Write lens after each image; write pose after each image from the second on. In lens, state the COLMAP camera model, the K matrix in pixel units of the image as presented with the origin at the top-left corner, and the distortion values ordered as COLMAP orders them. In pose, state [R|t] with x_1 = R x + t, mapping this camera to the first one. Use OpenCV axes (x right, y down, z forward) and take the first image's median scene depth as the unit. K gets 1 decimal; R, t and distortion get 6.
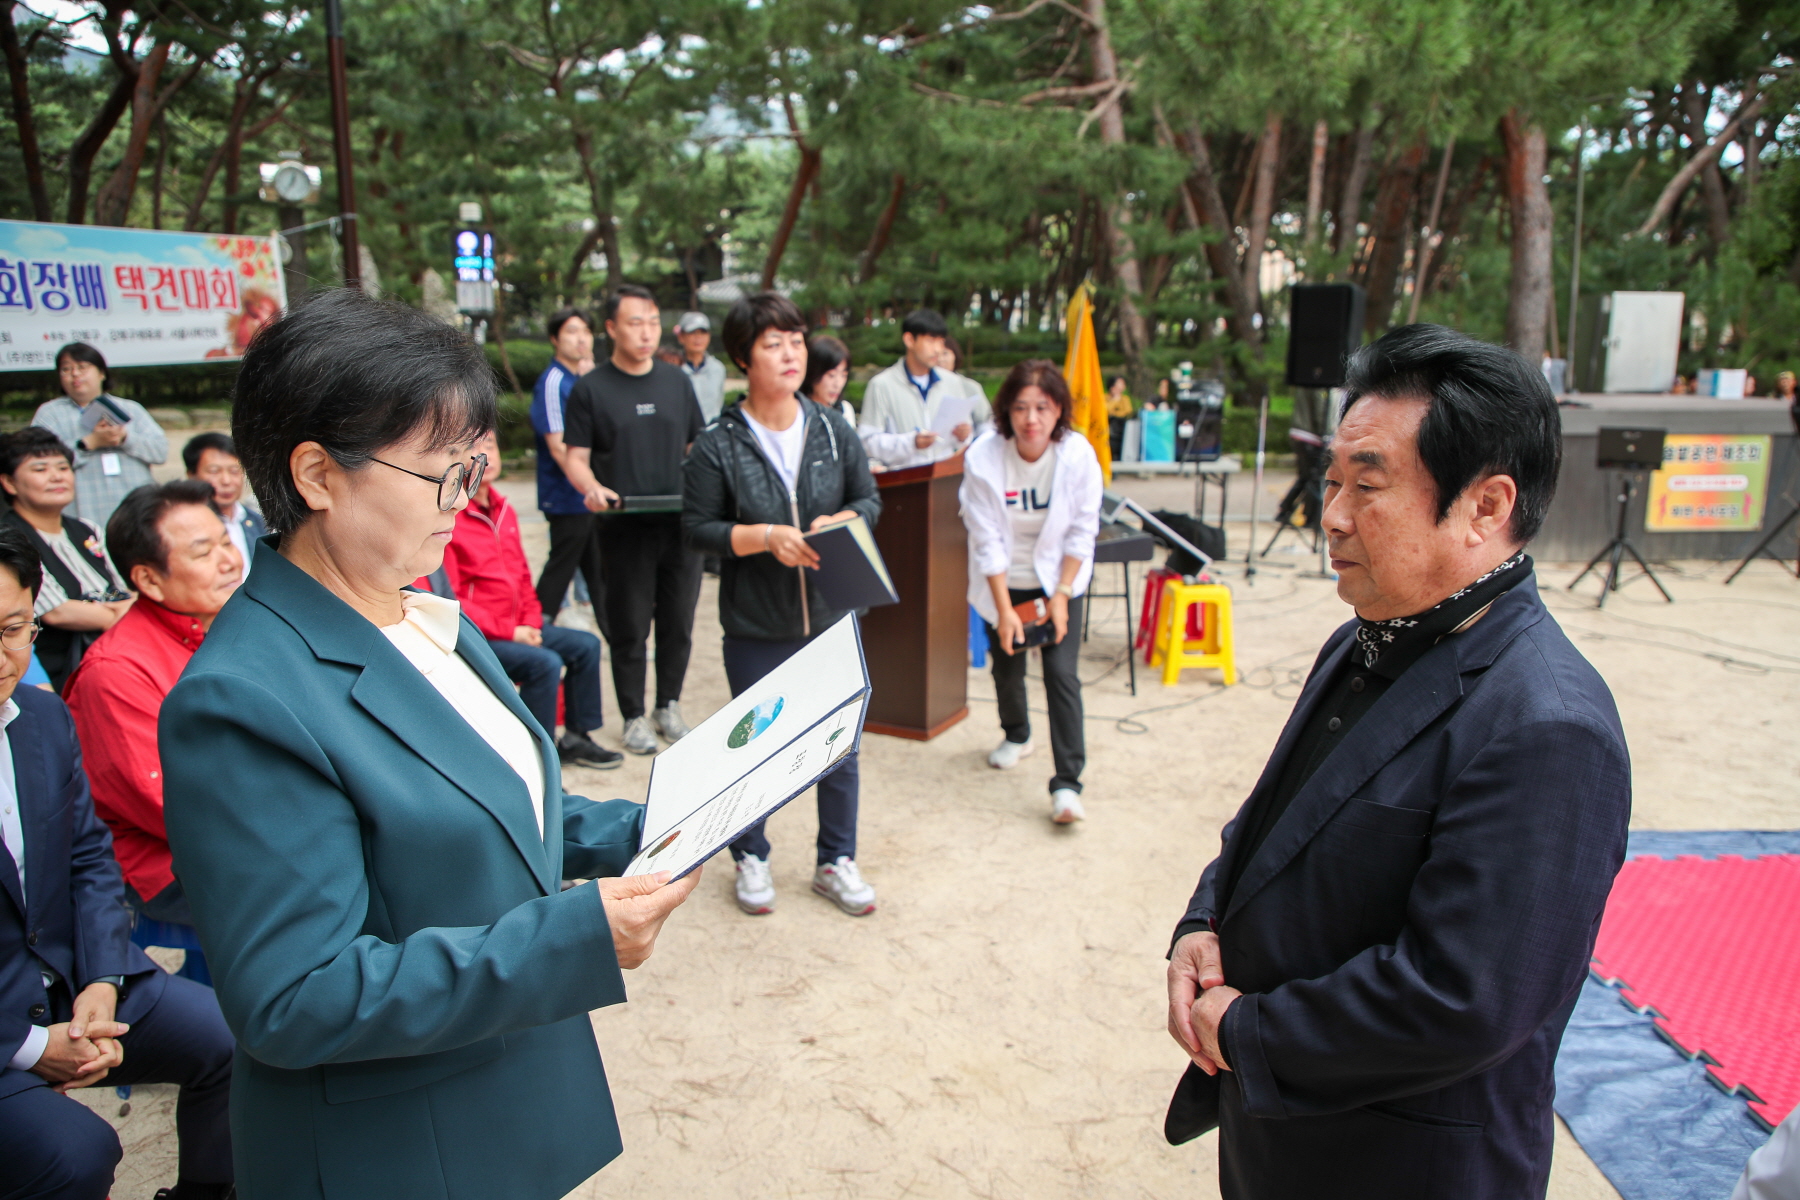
lens RADIAL K [[1244.6, 0, 900.0], [0, 1244.6, 600.0], [0, 0, 1]] dist [-0.069629, 0.040747]
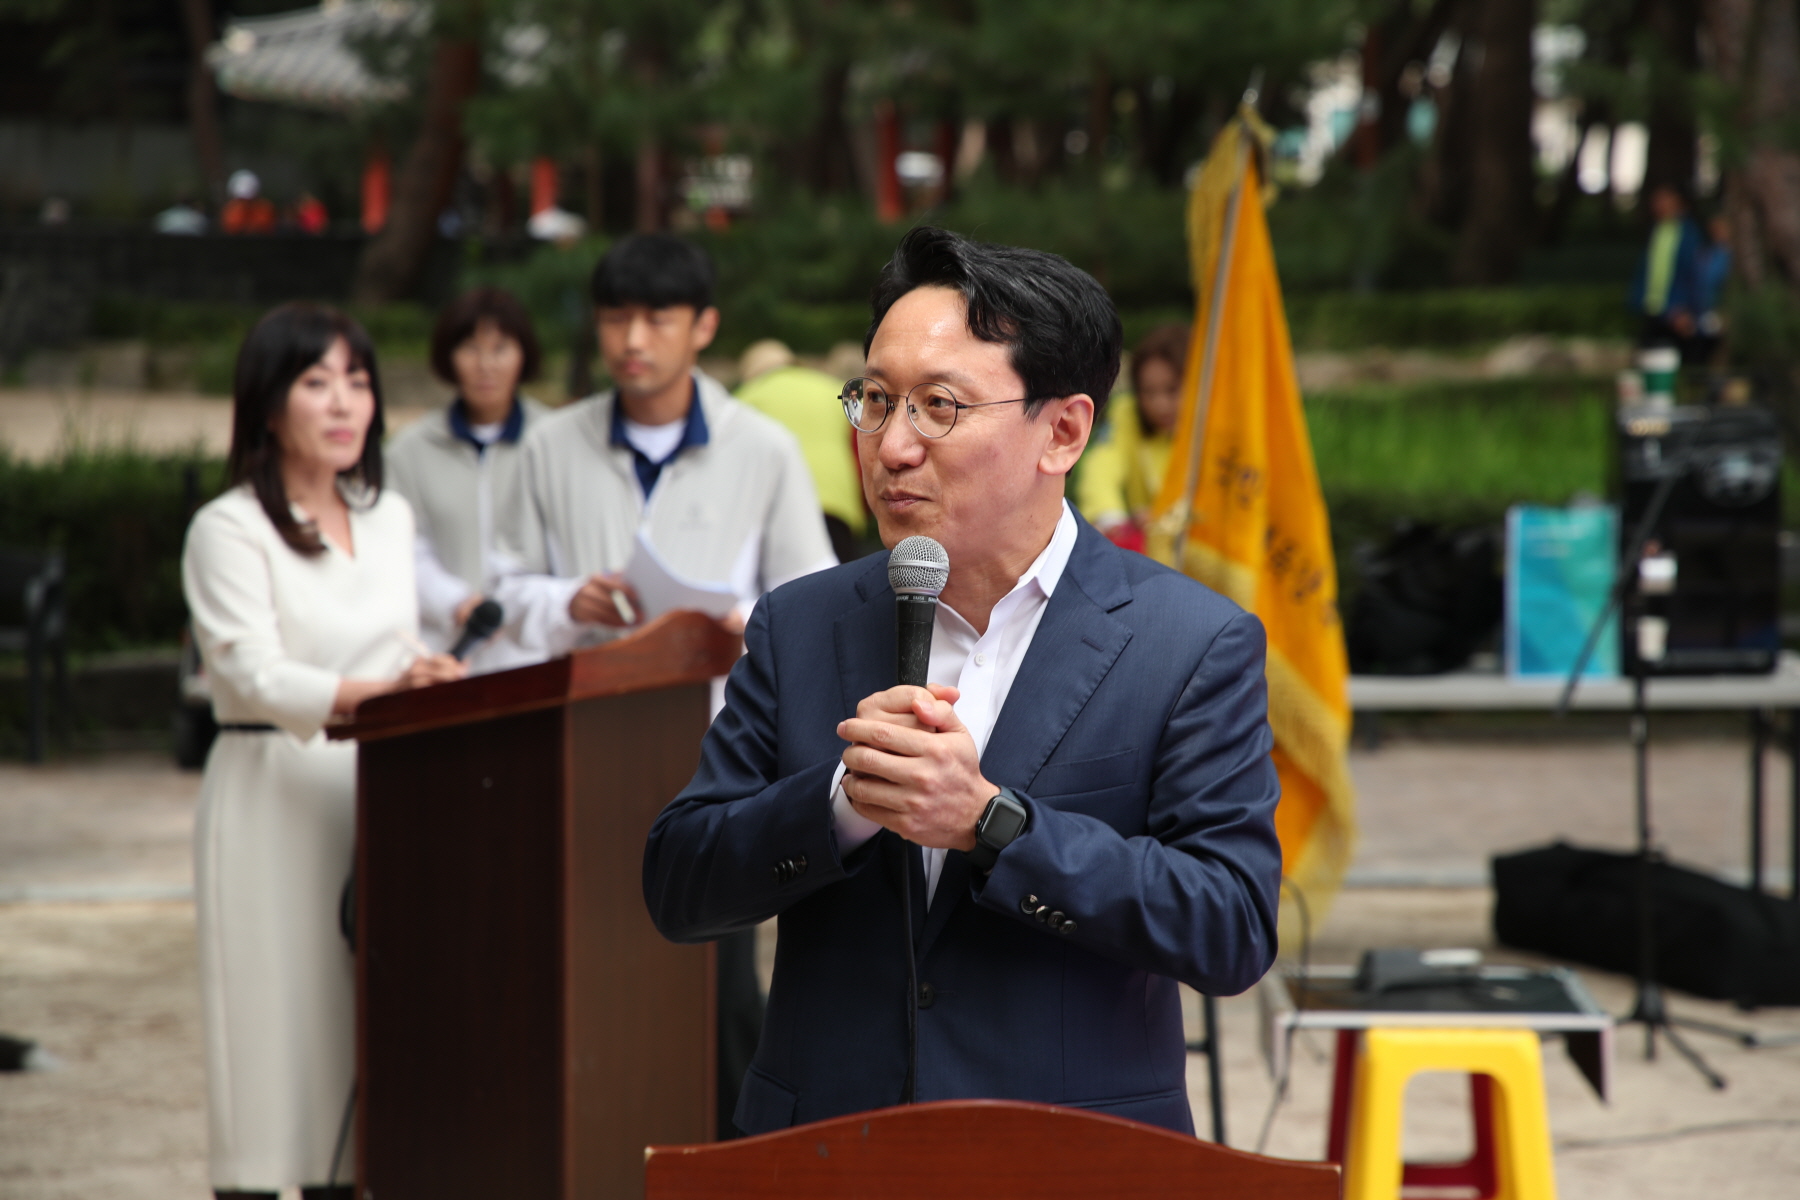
lens RADIAL K [[5103.6, 0, 900.0], [0, 5103.6, 600.0], [0, 0, 1]] dist [0.715824, -1.189122]
pose [[0.999408, -0.008526, -0.033331, 0.050310], [0.003948, 0.990825, -0.135091, 0.022457], [0.034177, 0.134879, 0.990272, -0.144532]]
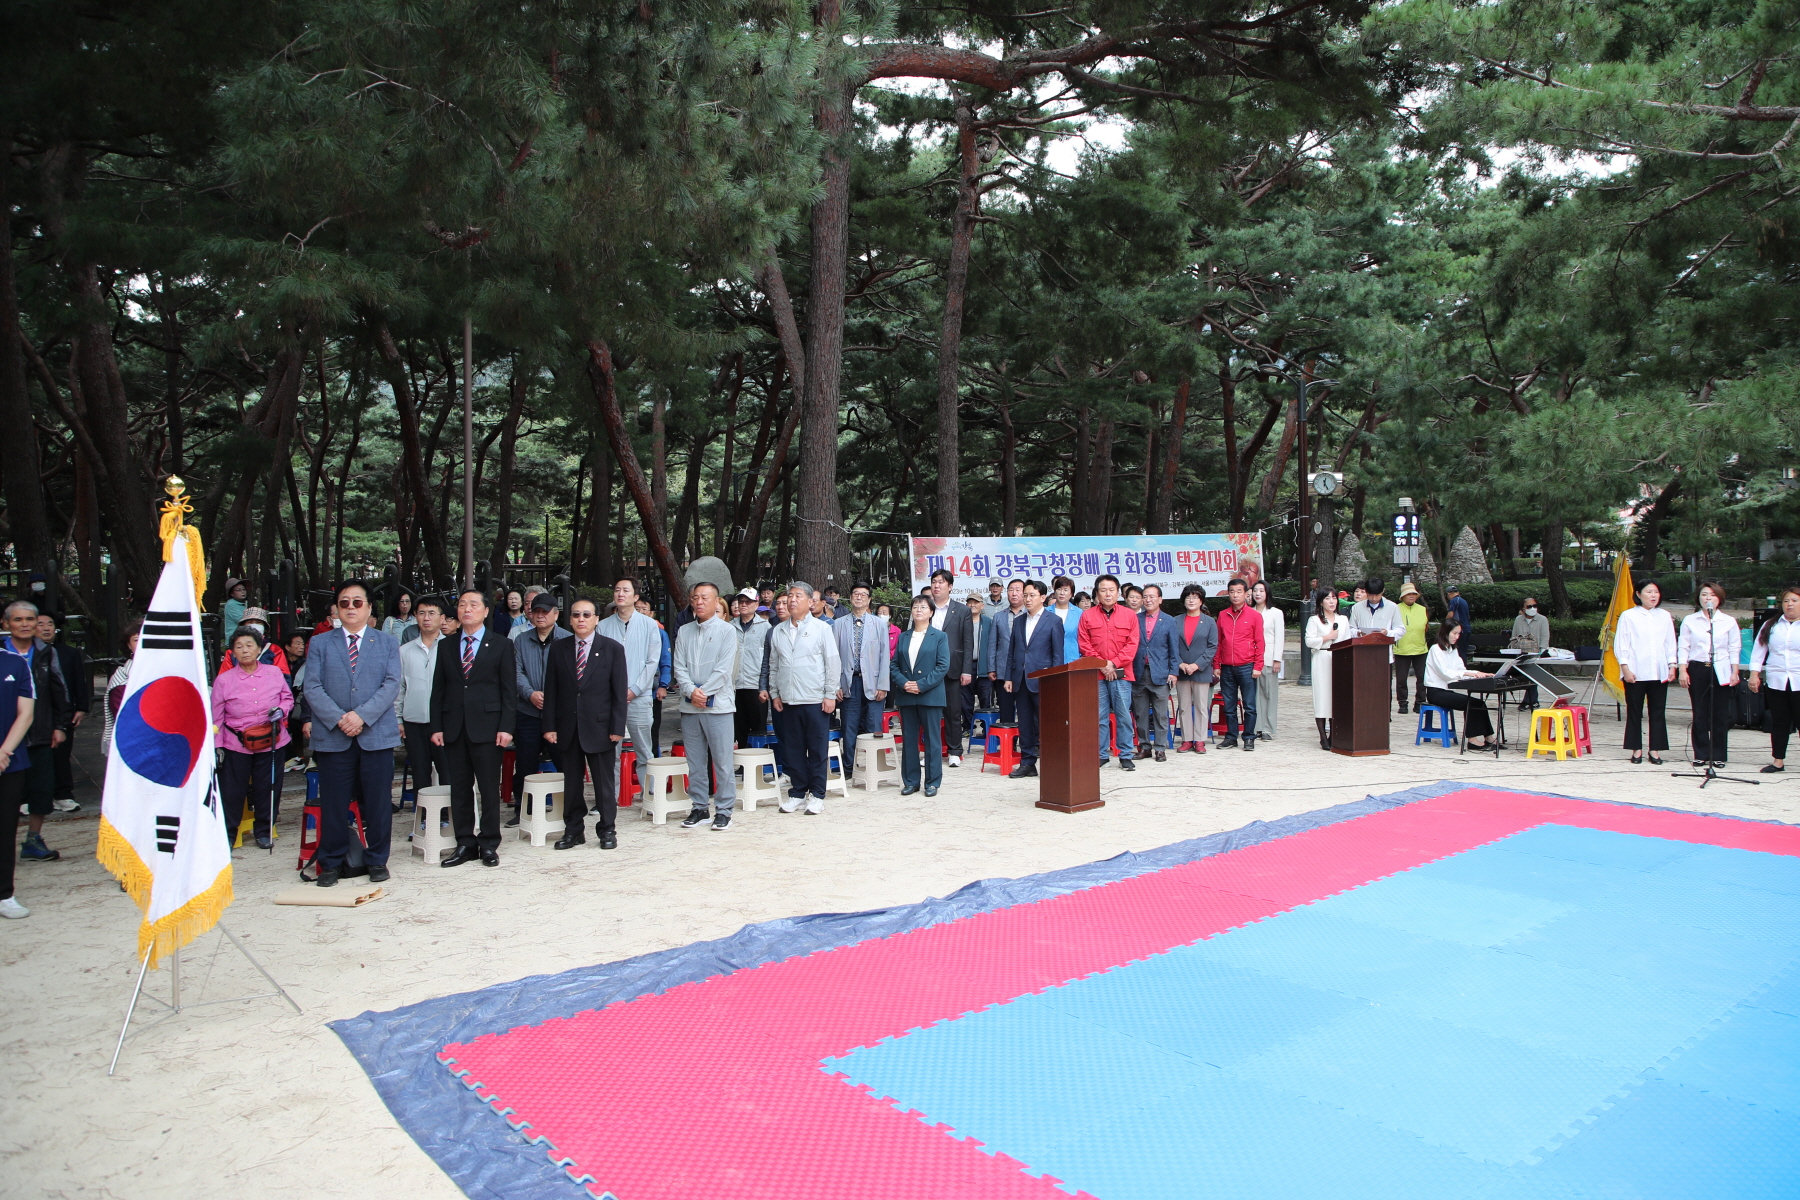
lens RADIAL K [[1248.7, 0, 900.0], [0, 1248.7, 600.0], [0, 0, 1]] dist [-0.070512, 0.042483]
pose [[0.626345, -0.006330, -0.779520, 0.400237], [-0.139753, 0.982855, -0.120273, 0.072121], [0.766917, 0.184273, 0.614721, -0.368056]]
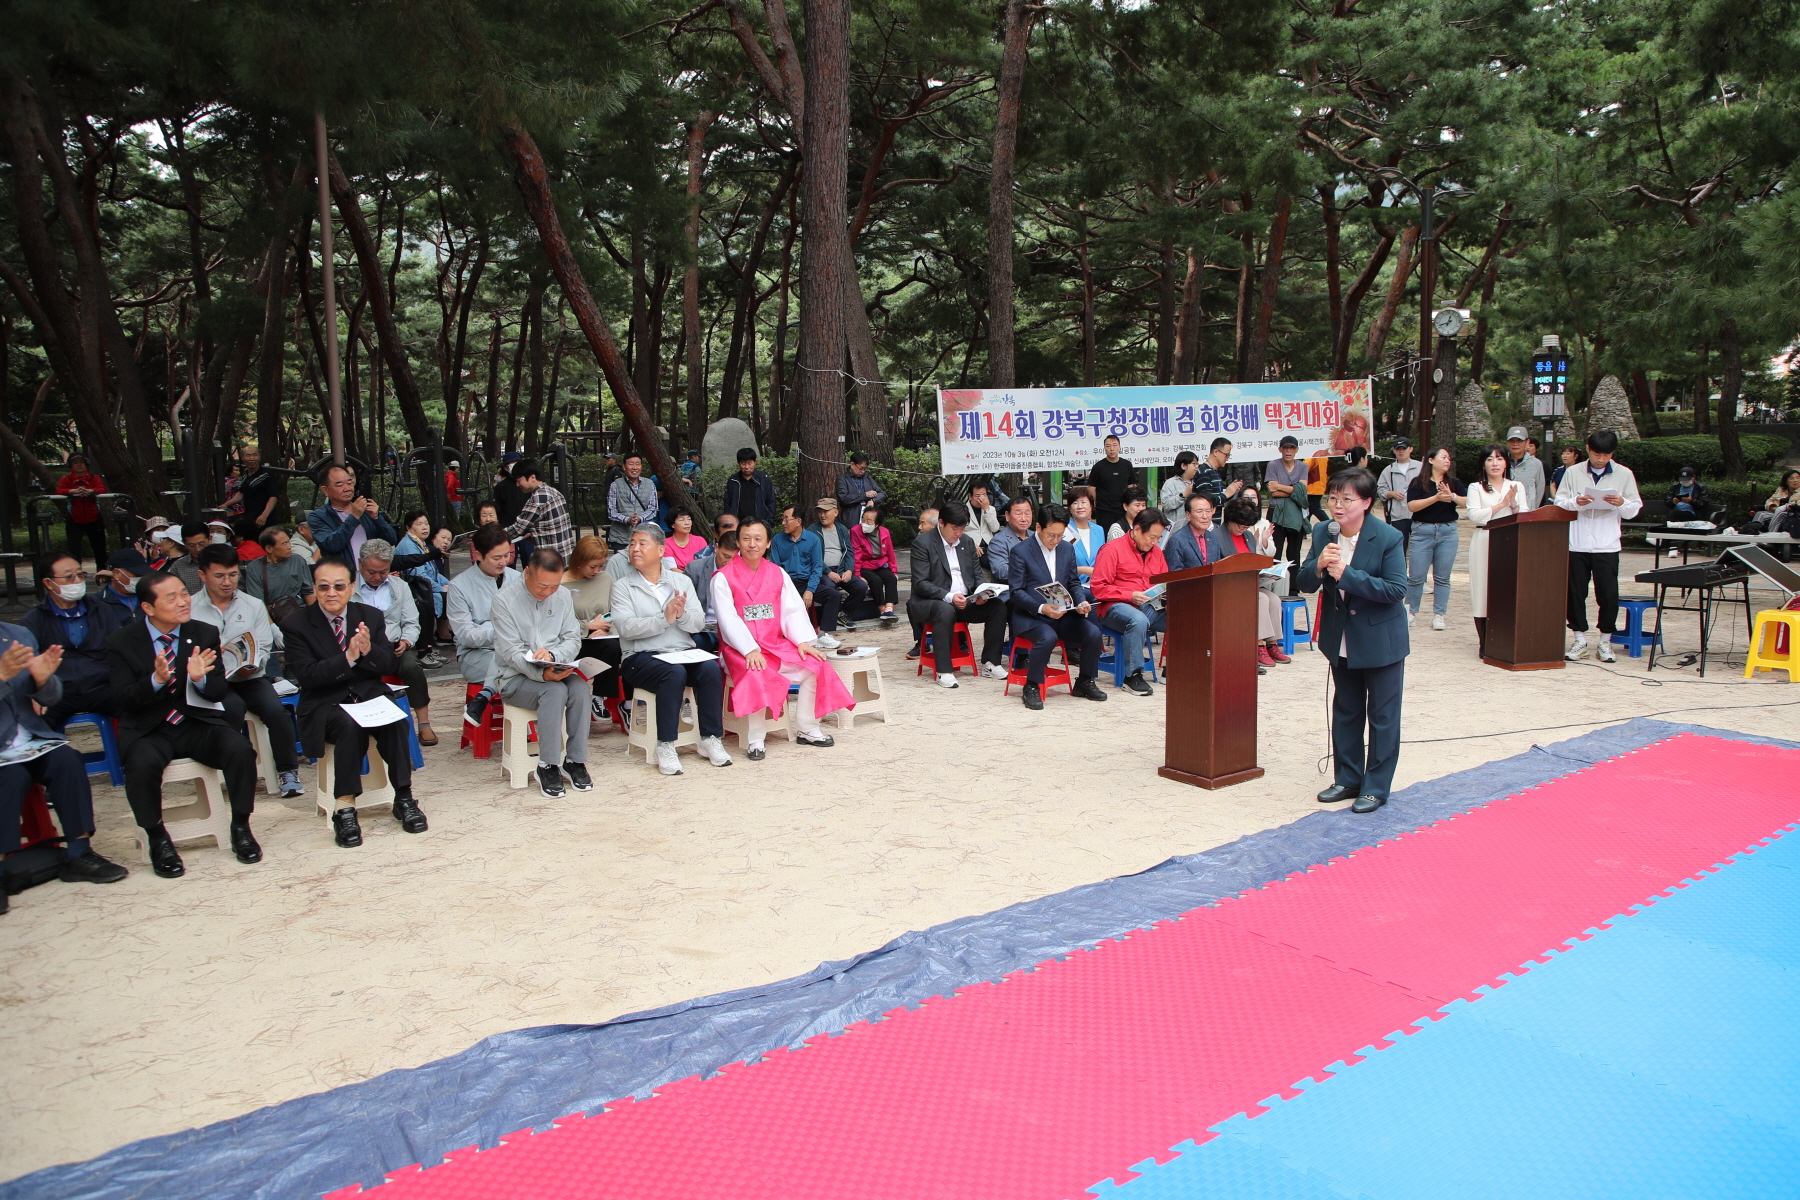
lens RADIAL K [[1256.7, 0, 899.2], [0, 1256.7, 603.6], [0, 0, 1]] dist [-0.067412, 0.041942]
pose [[0.569739, 0.078500, -0.818068, 0.292691], [-0.136819, 0.990596, -0.000232, 0.042883], [0.810357, 0.112059, 0.575122, -0.227518]]
